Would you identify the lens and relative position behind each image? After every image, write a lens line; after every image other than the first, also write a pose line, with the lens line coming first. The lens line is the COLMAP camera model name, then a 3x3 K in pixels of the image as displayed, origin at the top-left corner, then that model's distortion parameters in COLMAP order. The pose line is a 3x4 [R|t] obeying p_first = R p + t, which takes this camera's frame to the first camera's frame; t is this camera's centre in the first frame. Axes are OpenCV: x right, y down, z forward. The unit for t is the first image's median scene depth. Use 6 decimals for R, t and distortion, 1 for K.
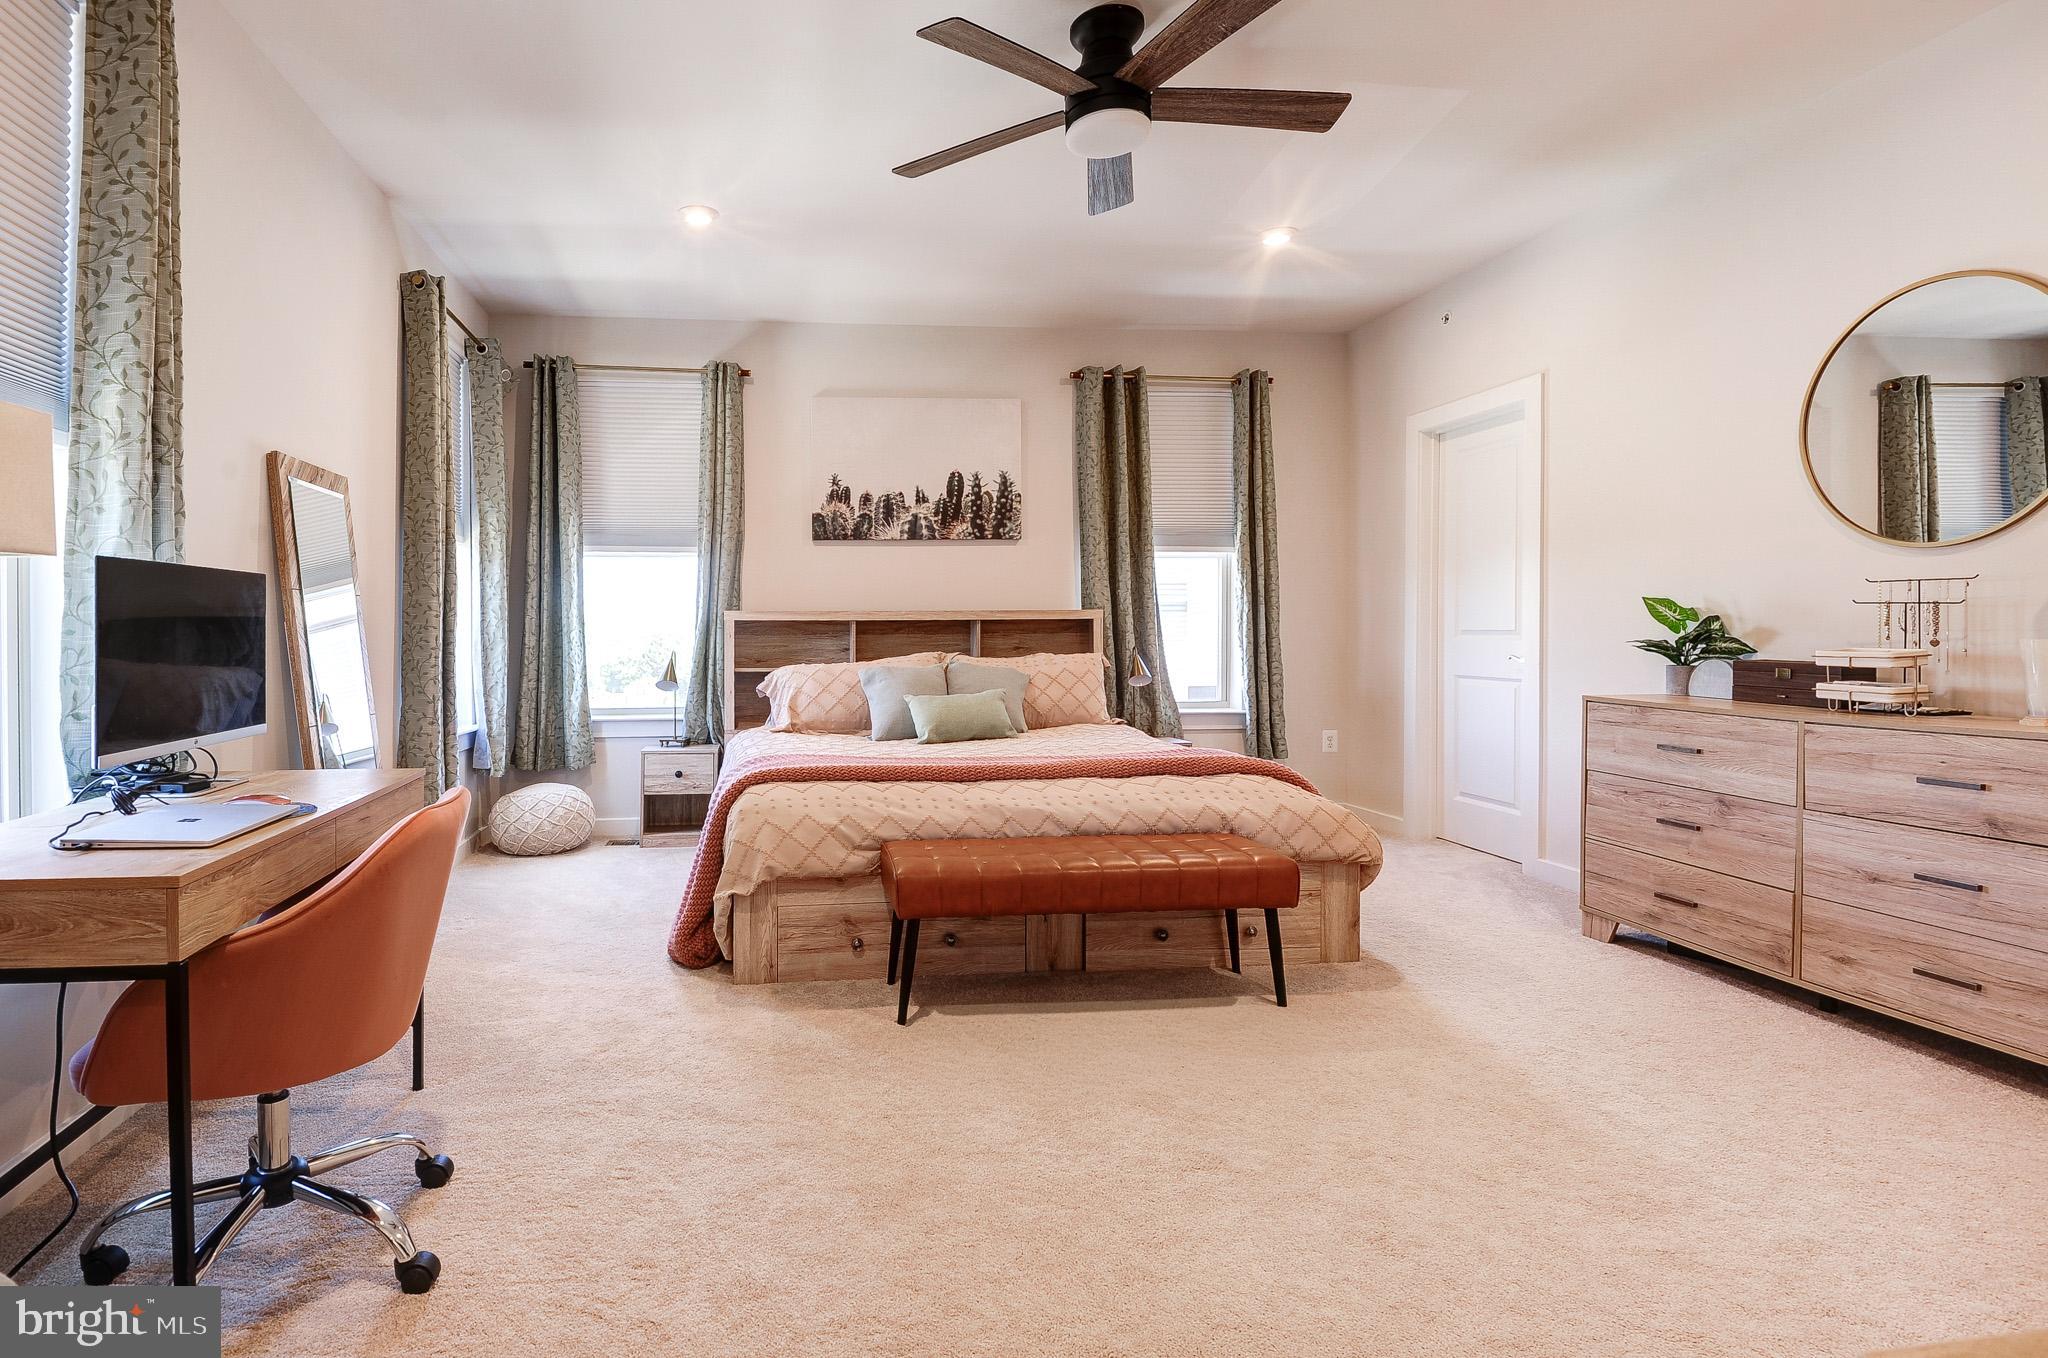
lens RADIAL K [[1017.5, 0, 1077.8], [0, 1017.5, 662.2], [0, 0, 1]] dist [0.023251, -0.033711]
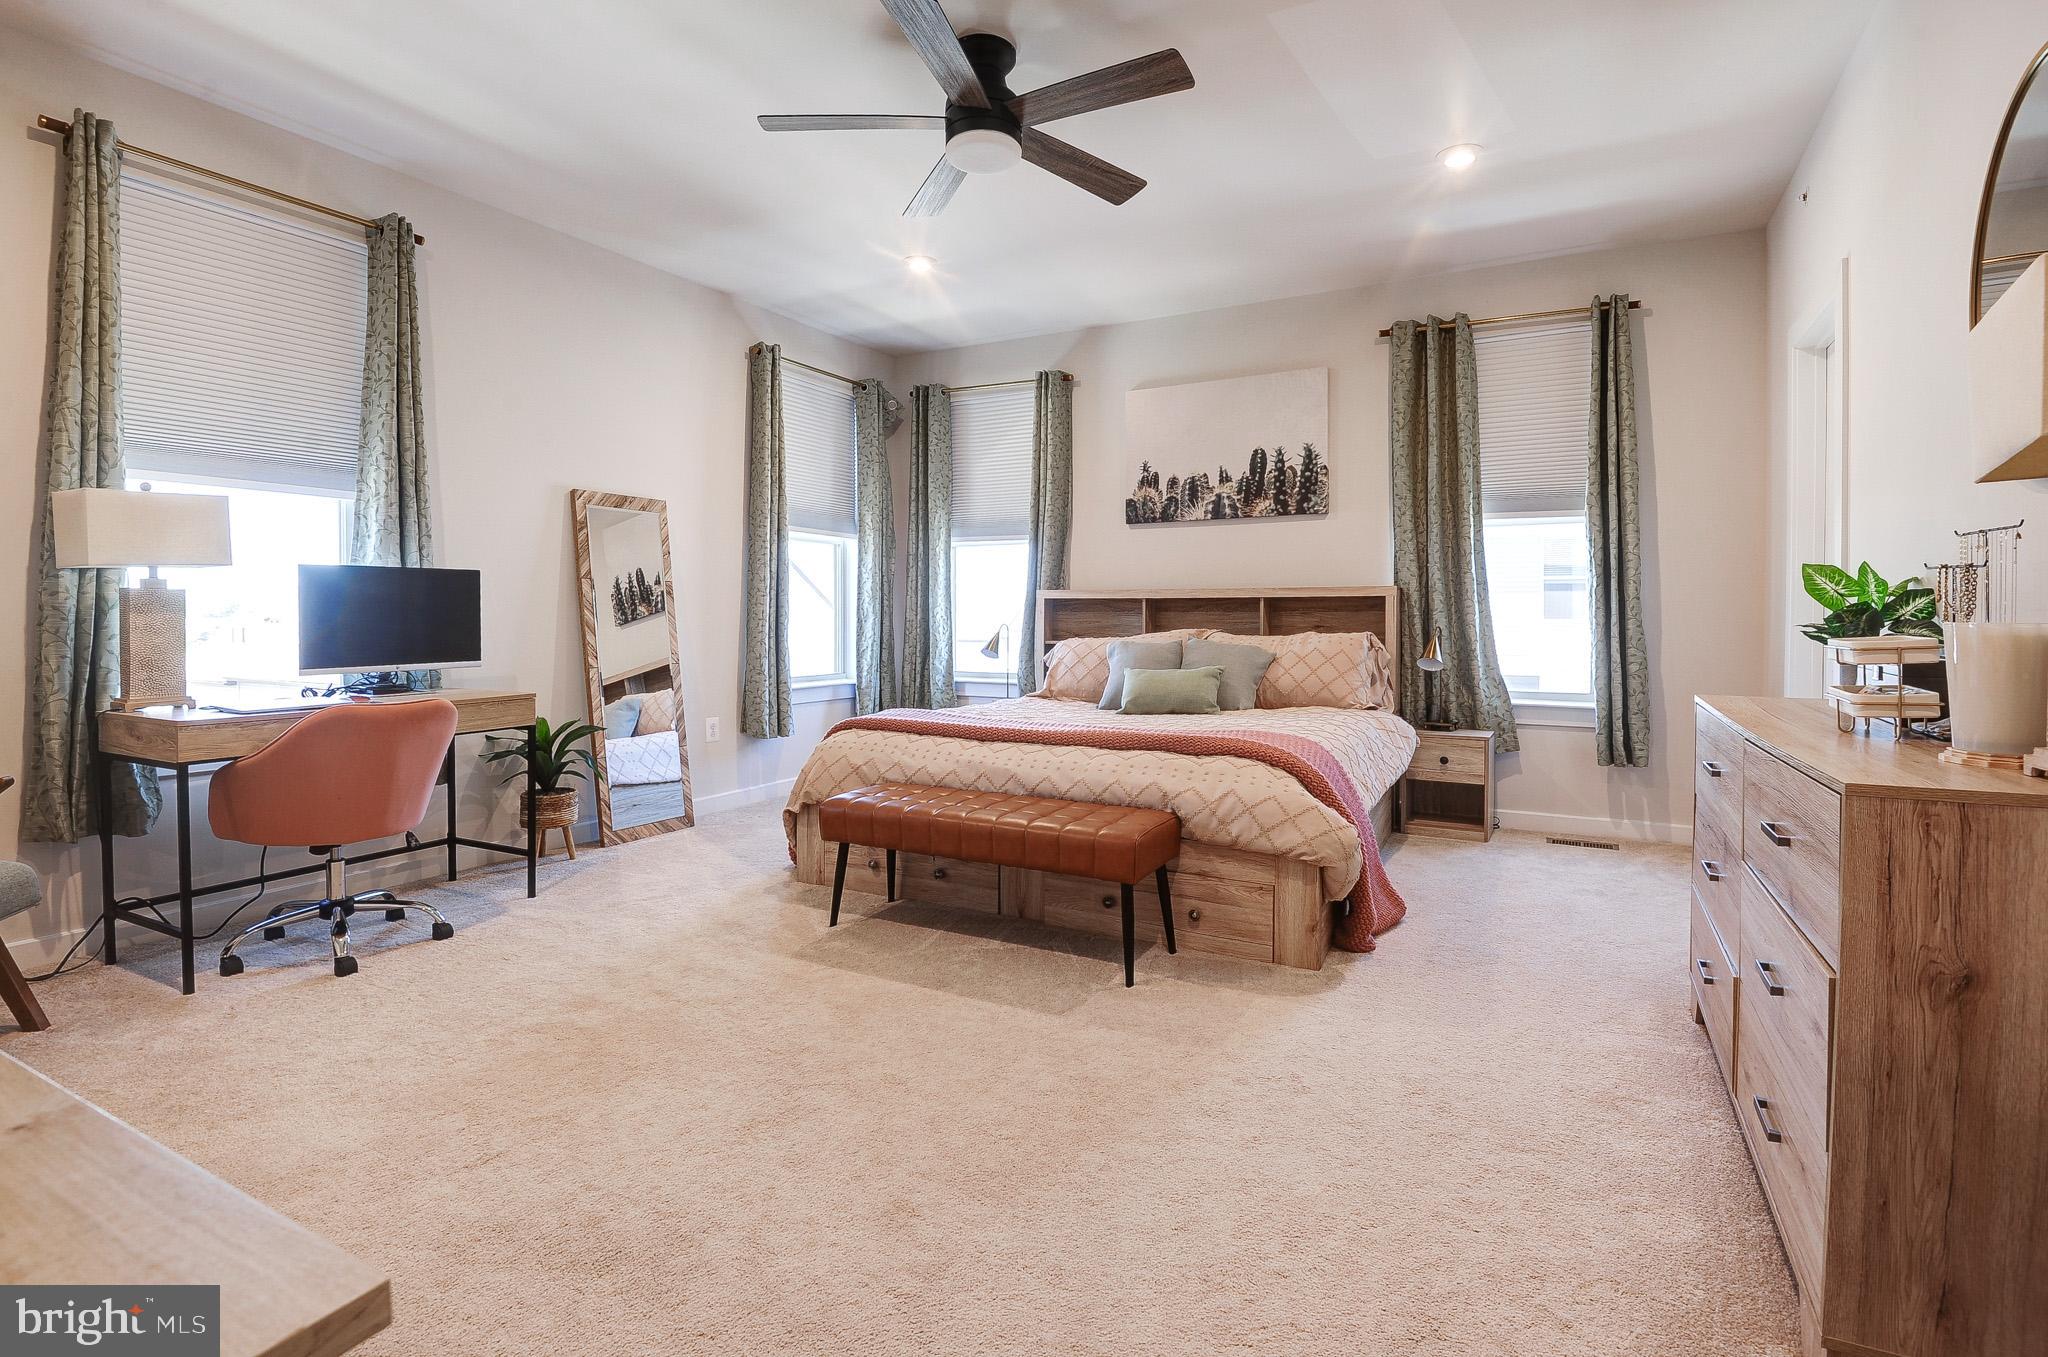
lens RADIAL K [[1111.7, 0, 1192.6], [0, 1111.7, 654.9], [0, 0, 1]] dist [0.022395, -0.028332]
pose [[0.815069, 0.027690, -0.578702, 0.476825], [-0.022396, 0.999617, 0.016287, -0.001801], [0.578931, -0.000314, 0.815377, 0.077746]]
